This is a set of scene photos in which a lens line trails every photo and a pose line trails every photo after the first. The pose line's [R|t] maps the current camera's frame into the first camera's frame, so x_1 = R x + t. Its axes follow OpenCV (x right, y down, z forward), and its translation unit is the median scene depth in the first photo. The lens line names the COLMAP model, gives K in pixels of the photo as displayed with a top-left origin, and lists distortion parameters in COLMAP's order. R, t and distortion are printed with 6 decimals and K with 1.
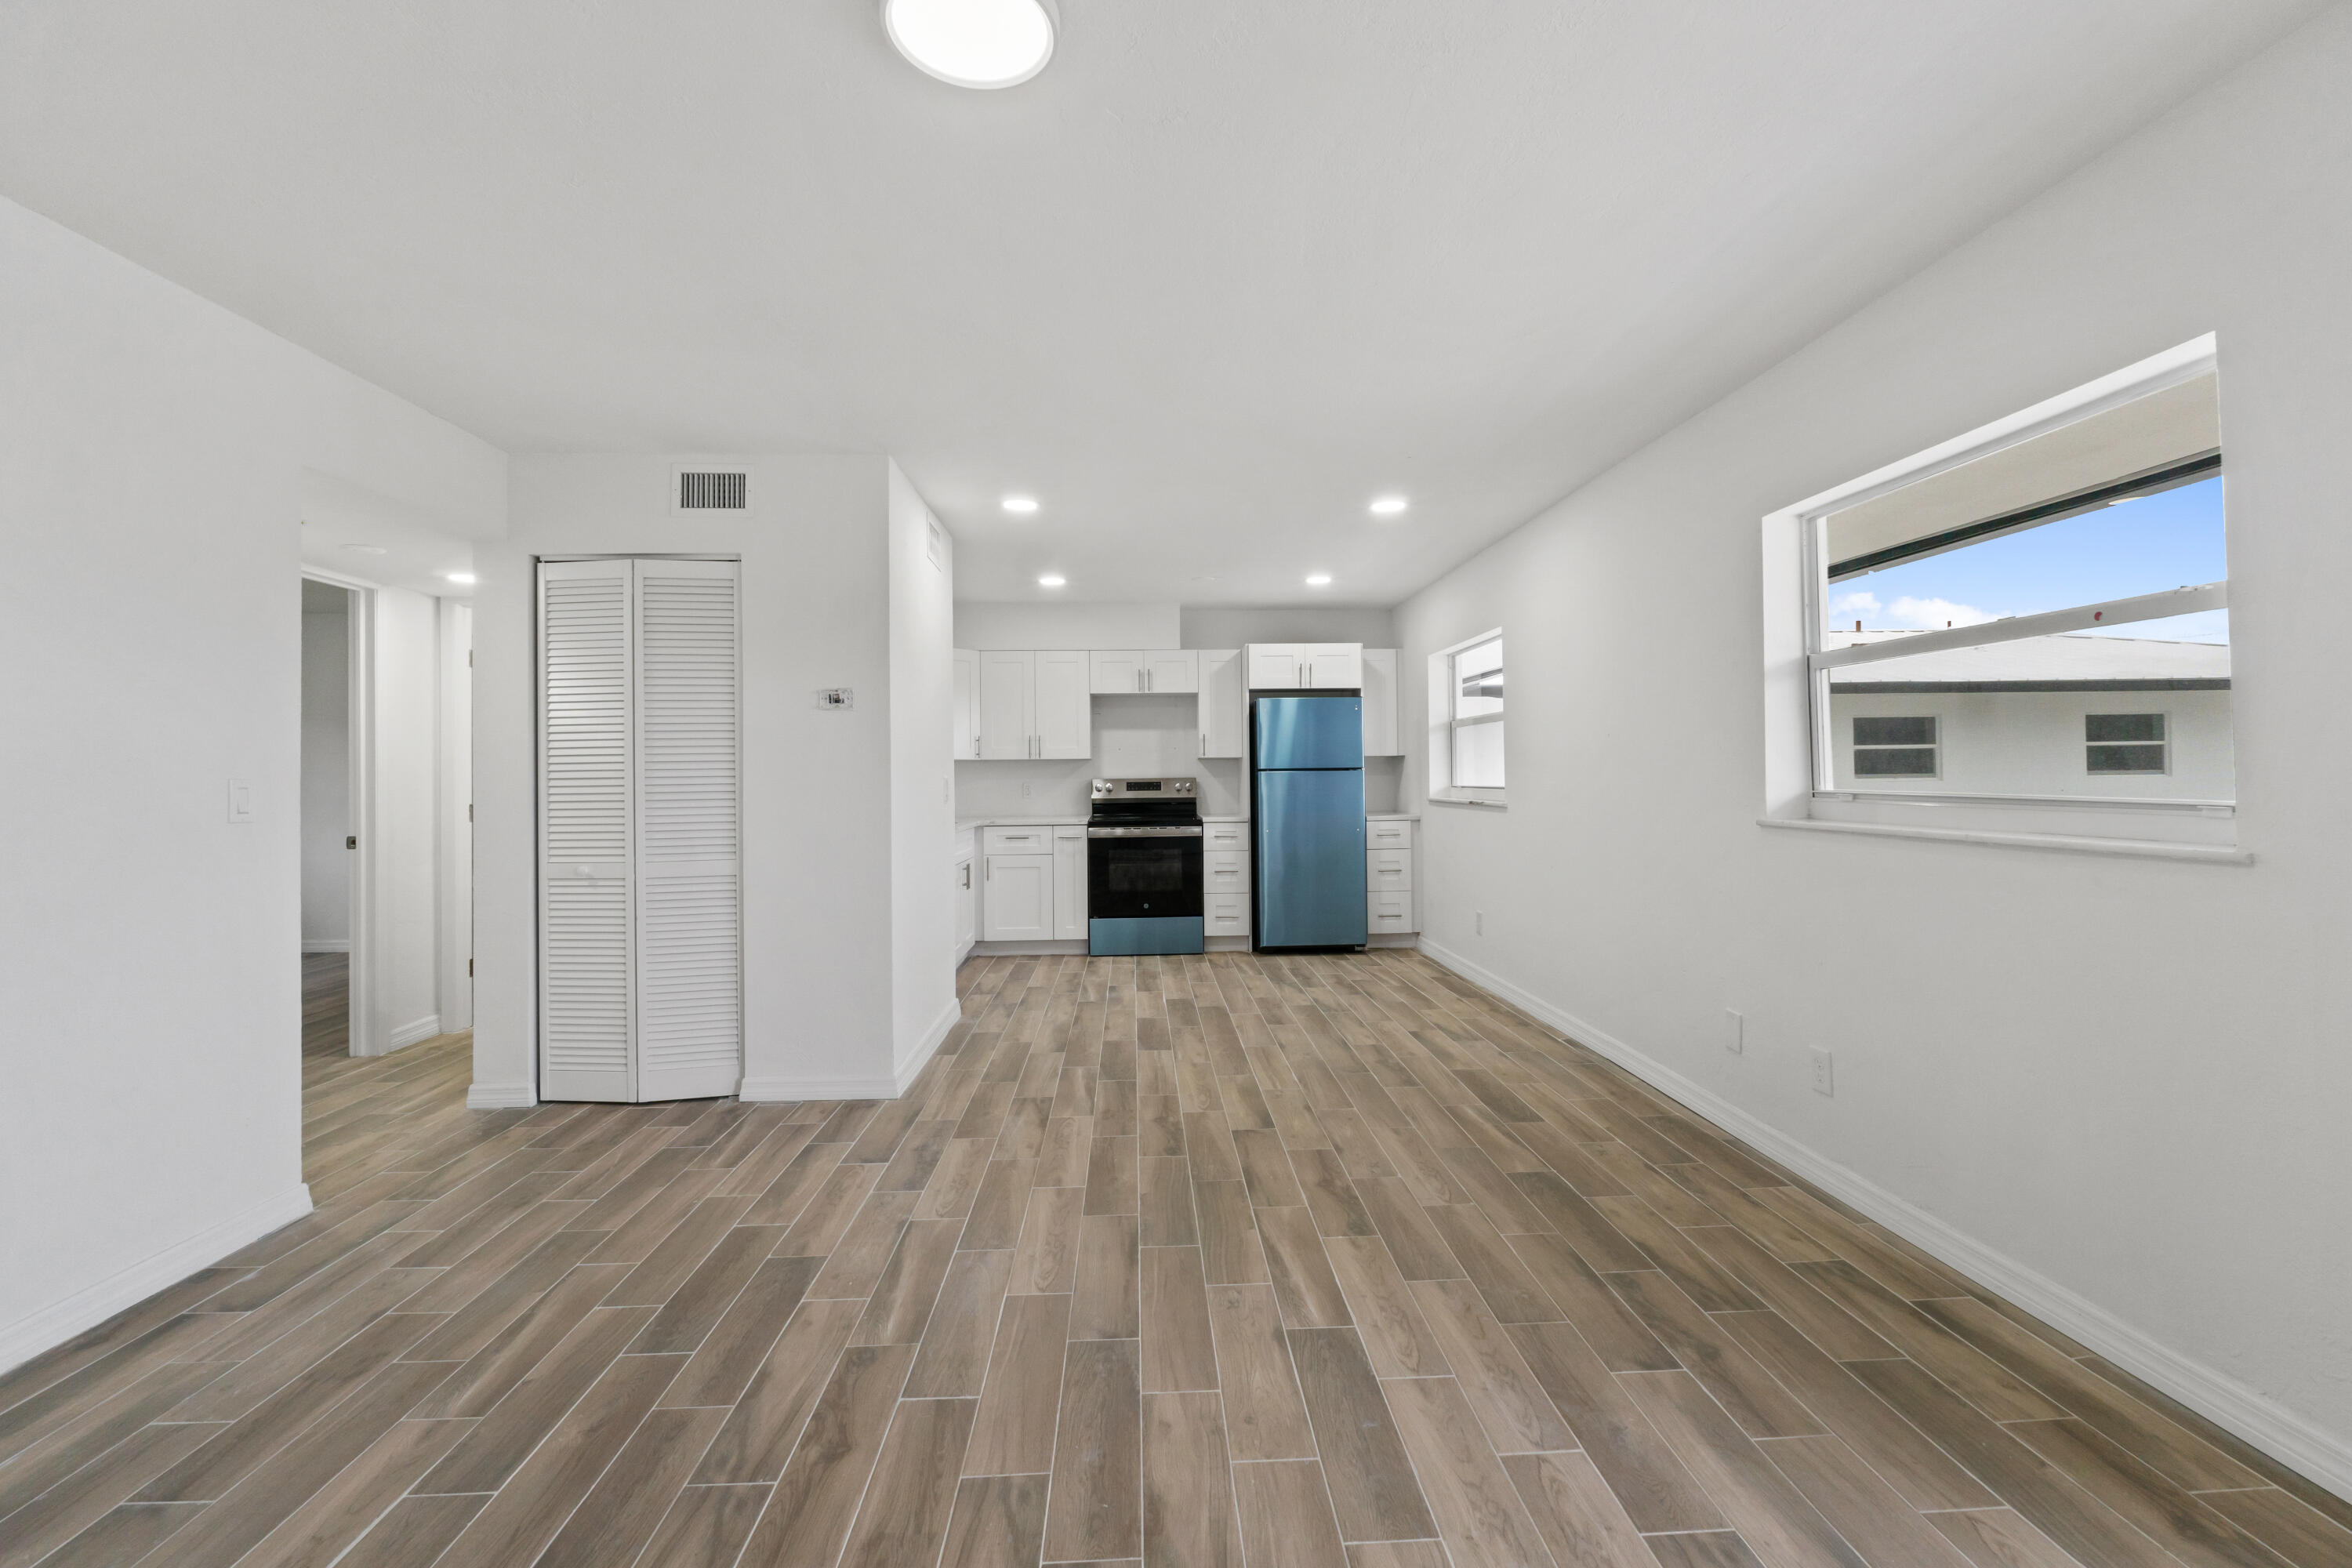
lens RADIAL K [[984.2, 0, 1183.2], [0, 984.2, 774.9], [0, 0, 1]] dist [-0.008521, -0.000438]
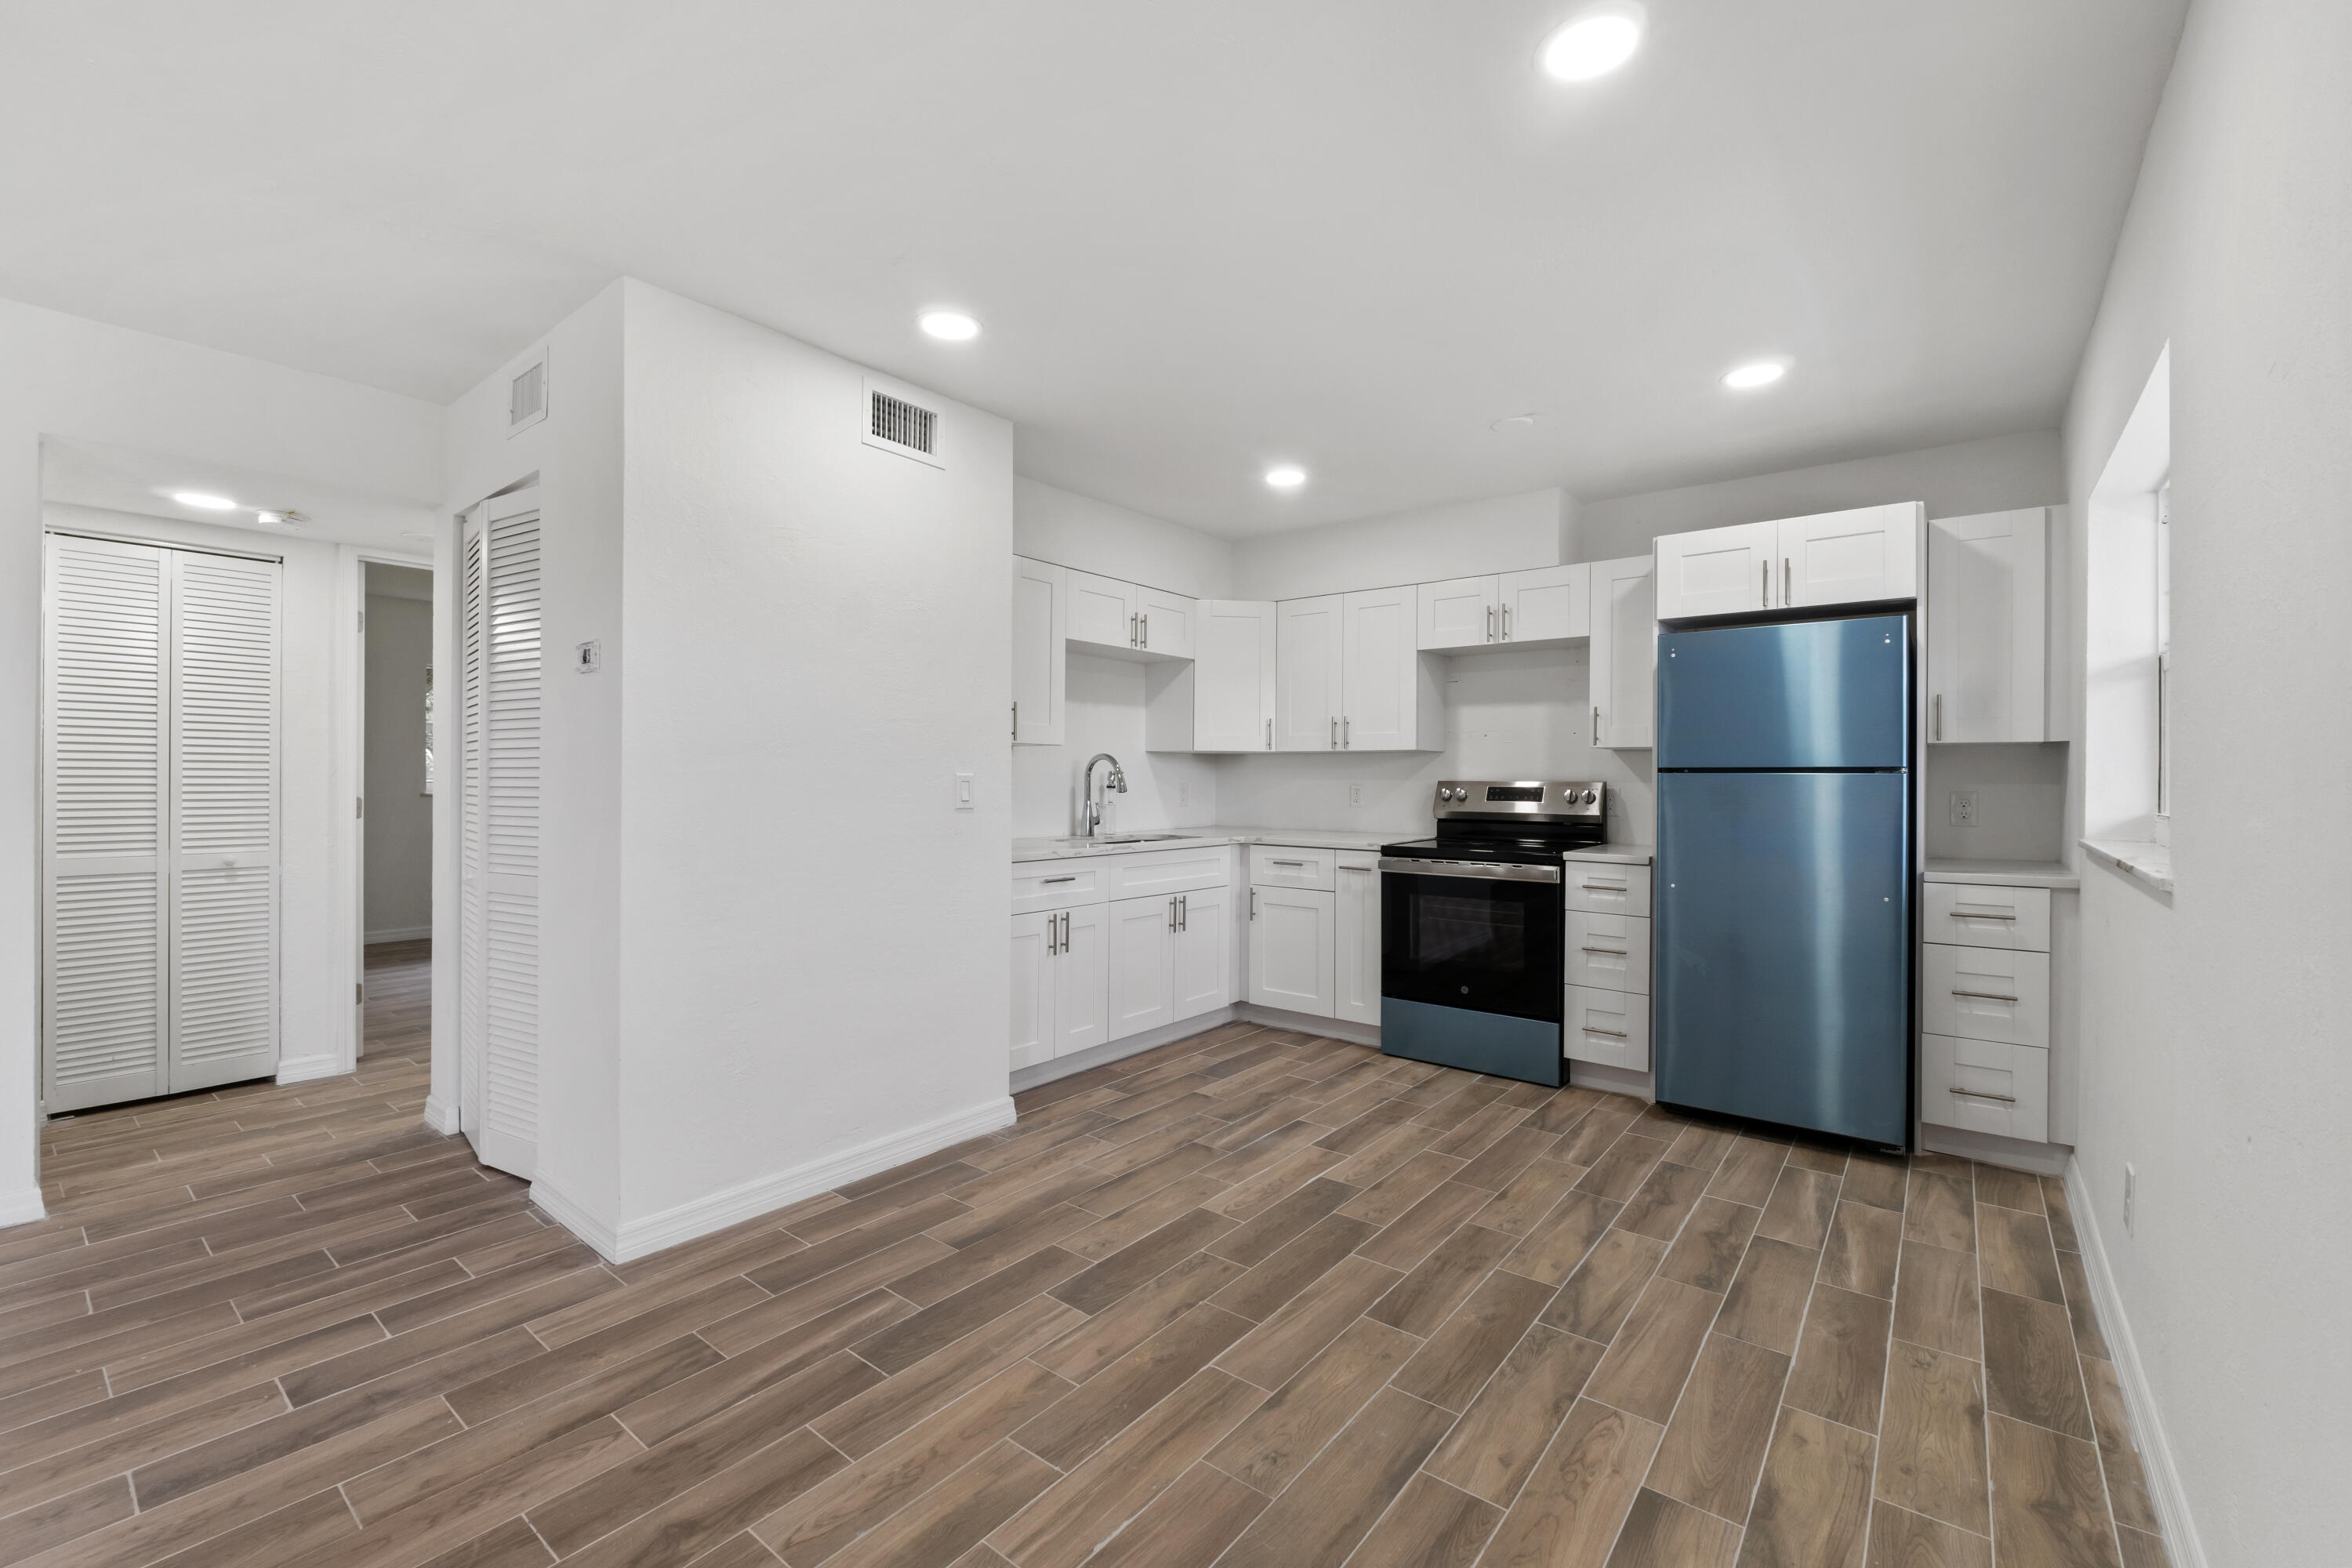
lens RADIAL K [[984.2, 0, 1183.2], [0, 984.2, 774.9], [0, 0, 1]] dist [-0.008521, -0.000438]
pose [[0.751069, 0.014261, -0.660070, 0.415196], [-0.012732, 0.999894, 0.007116, -0.004751], [0.660101, 0.003059, 0.751170, 0.758974]]
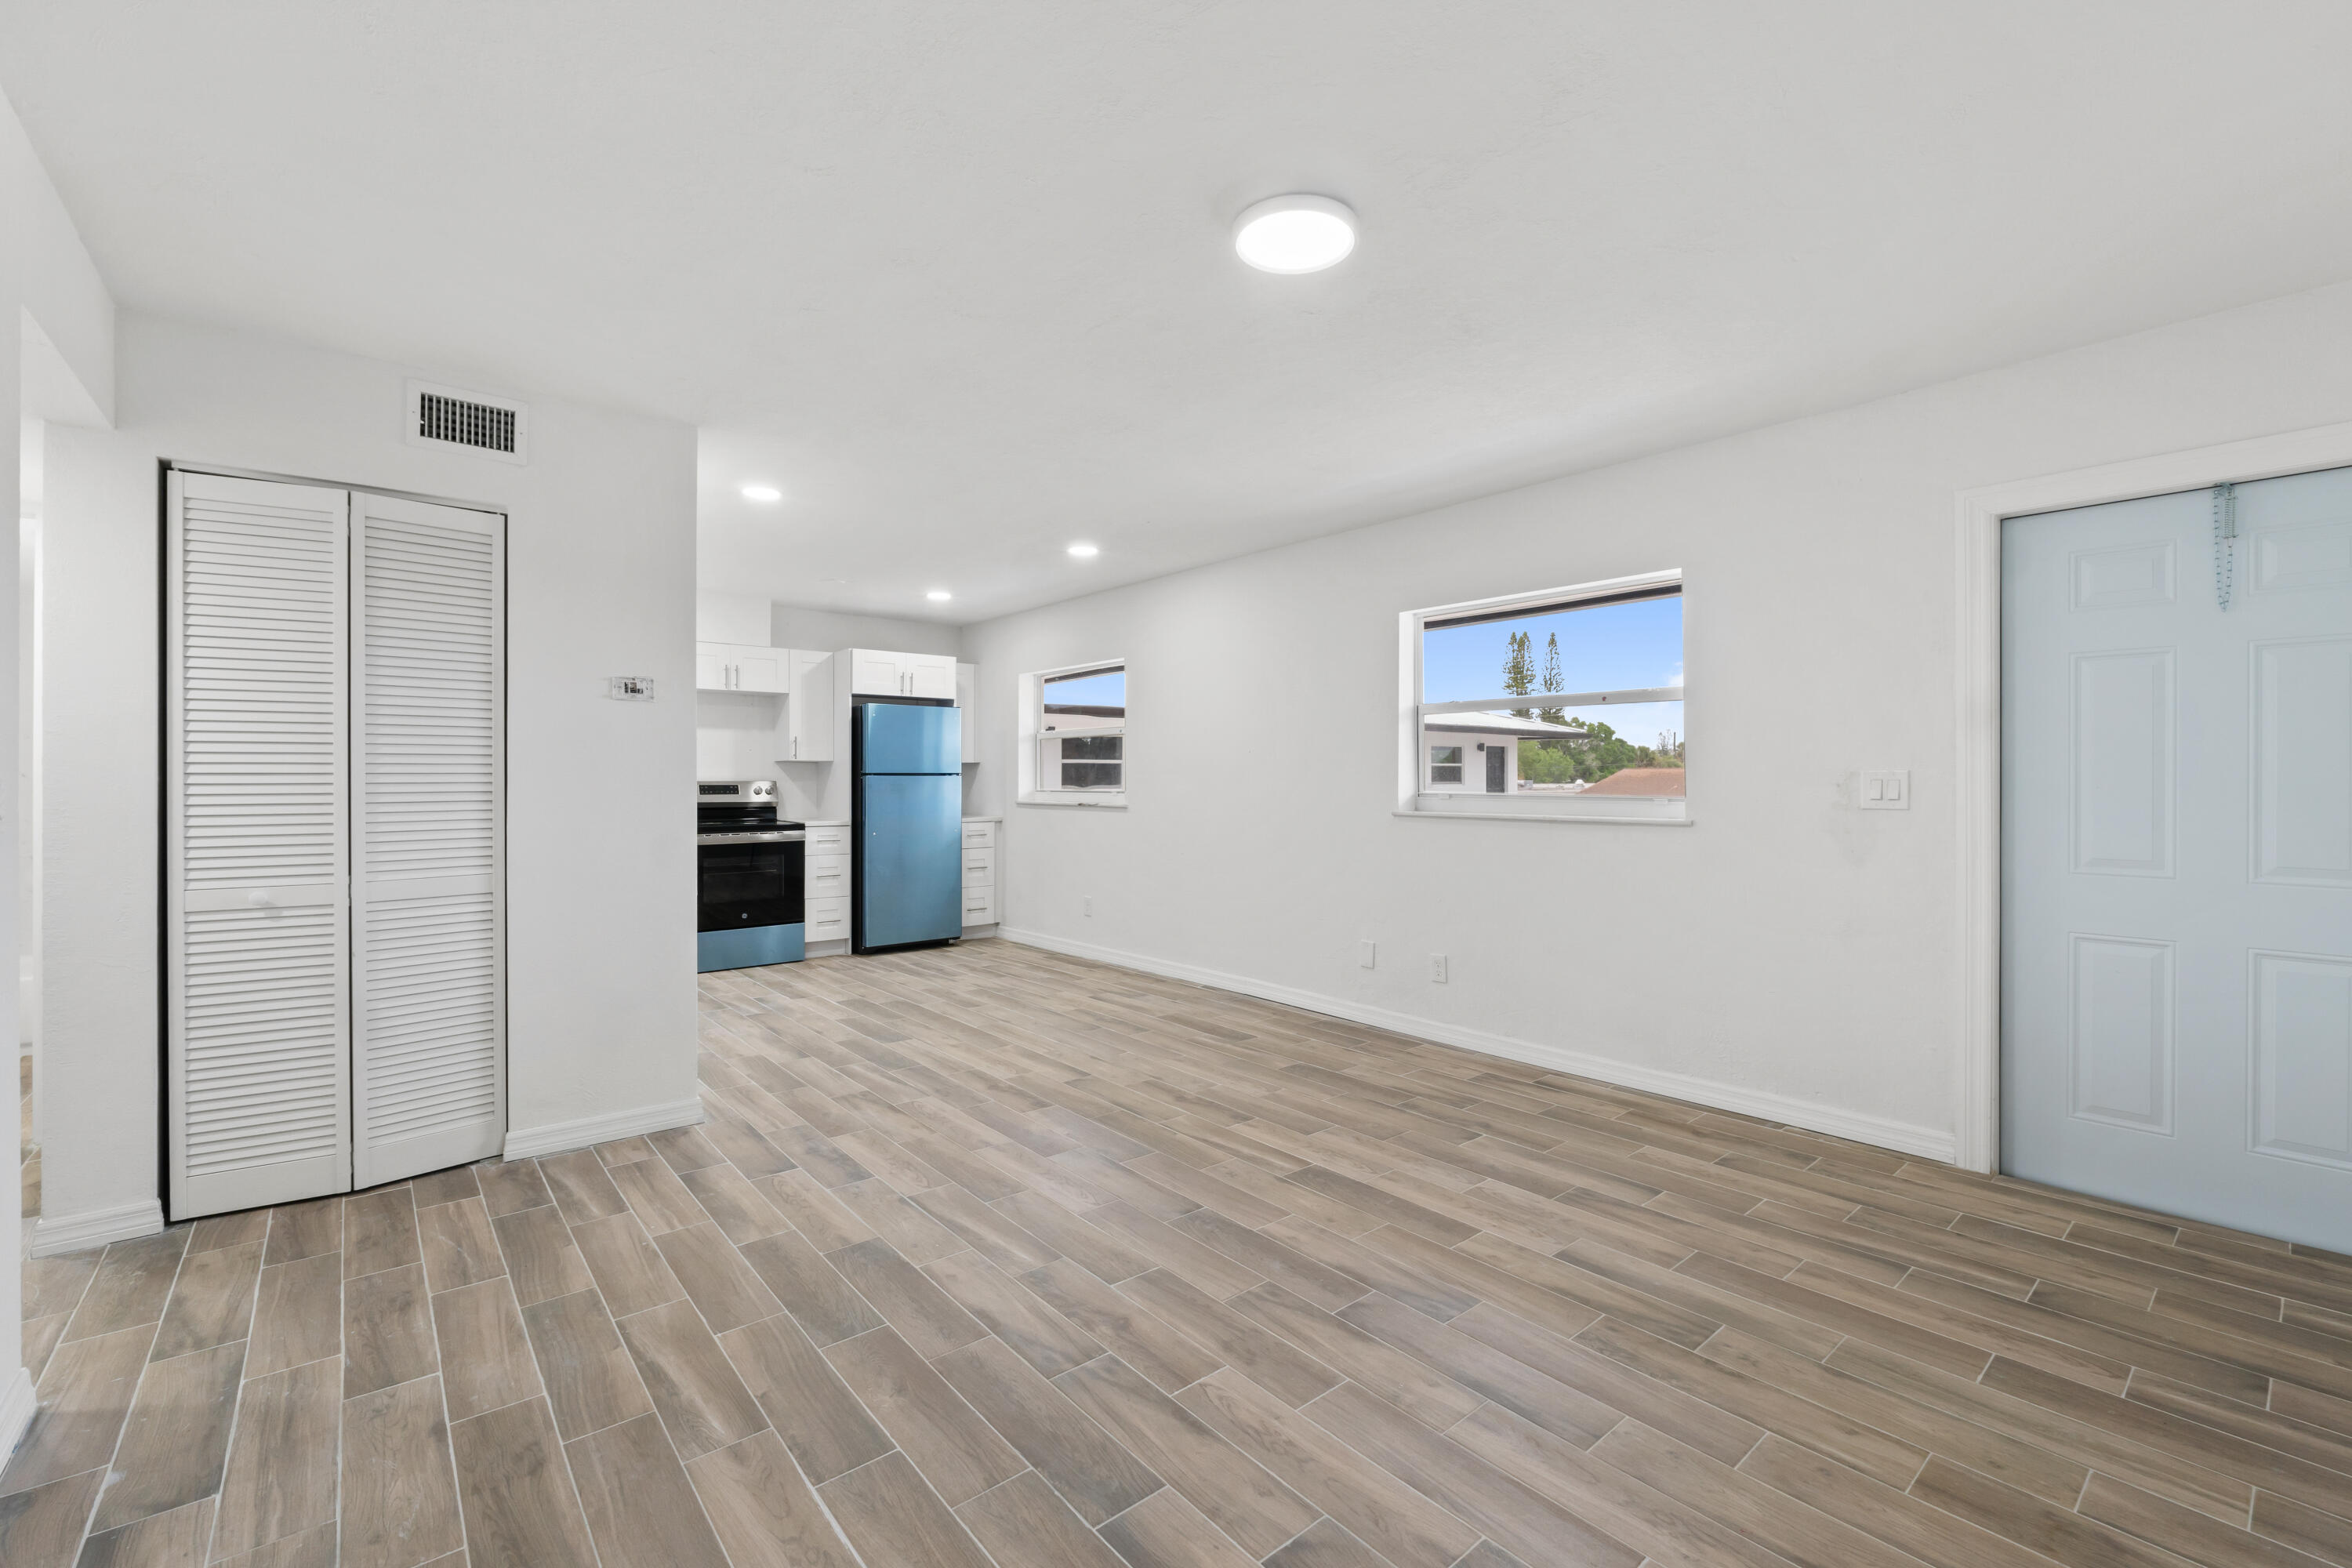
lens RADIAL K [[984.2, 0, 1183.2], [0, 984.2, 774.9], [0, 0, 1]] dist [-0.008521, -0.000438]
pose [[0.793561, 0.014181, 0.608325, -0.499490], [-0.009478, 0.999895, -0.010944, 0.006881], [-0.608416, 0.002919, 0.793613, -0.013743]]
